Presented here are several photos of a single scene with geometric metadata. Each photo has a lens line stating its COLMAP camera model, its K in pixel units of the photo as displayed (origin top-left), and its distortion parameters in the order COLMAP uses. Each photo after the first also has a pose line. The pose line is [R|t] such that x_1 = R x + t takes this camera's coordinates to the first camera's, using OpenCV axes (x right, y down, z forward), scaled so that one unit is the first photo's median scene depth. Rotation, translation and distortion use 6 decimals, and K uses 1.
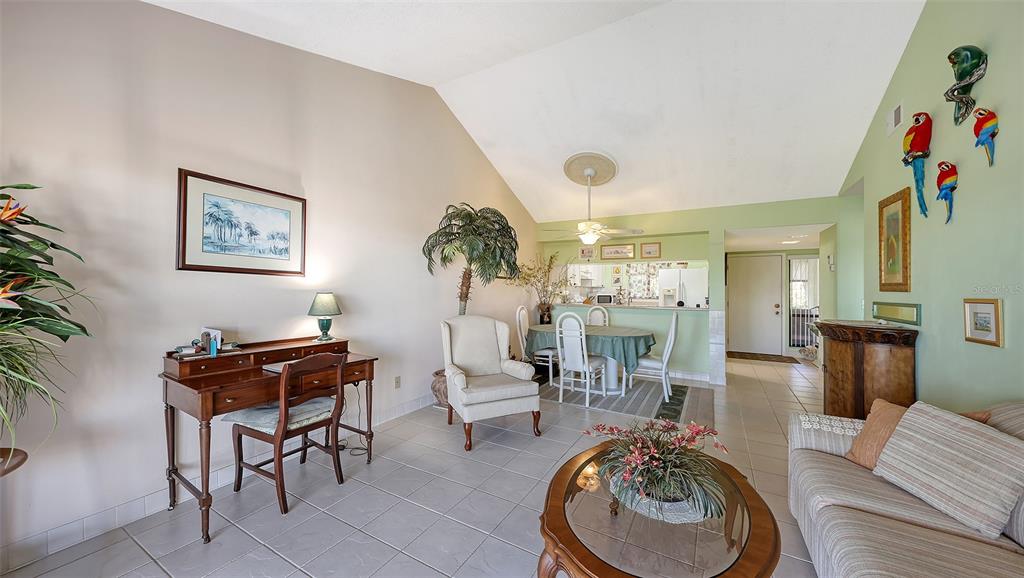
lens RADIAL K [[359.1, 0, 511.8], [0, 359.1, 285.5], [0, 0, 1]] dist [0.011000, -0.003240]
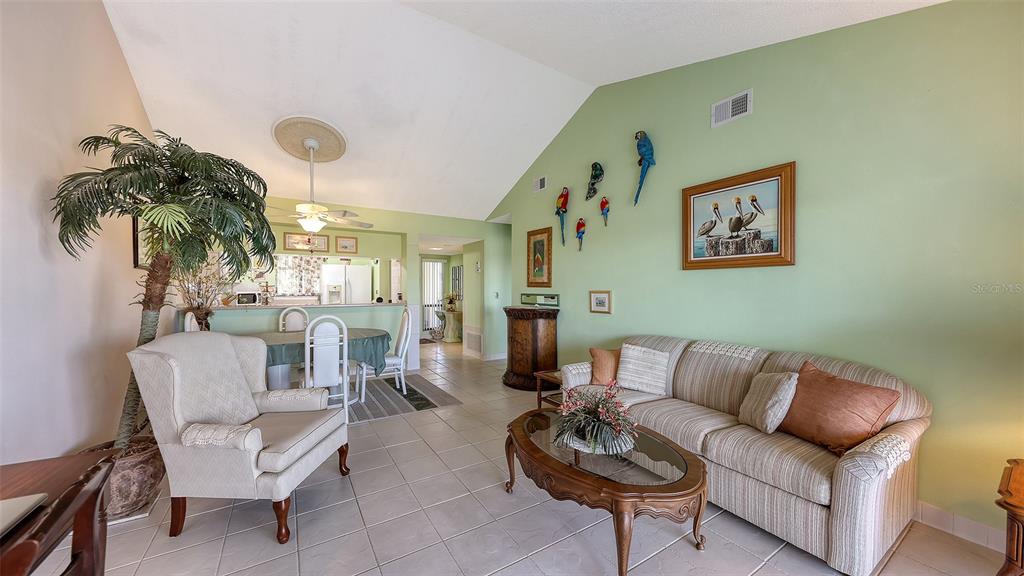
lens RADIAL K [[359.1, 0, 511.8], [0, 359.1, 284.5], [0, 0, 1]] dist [0.011000, -0.003240]
pose [[0.471085, -0.000996, 0.882087, -0.438060], [-0.007959, 0.999954, 0.005379, -0.003387], [-0.882052, -0.009555, 0.471056, 0.305650]]
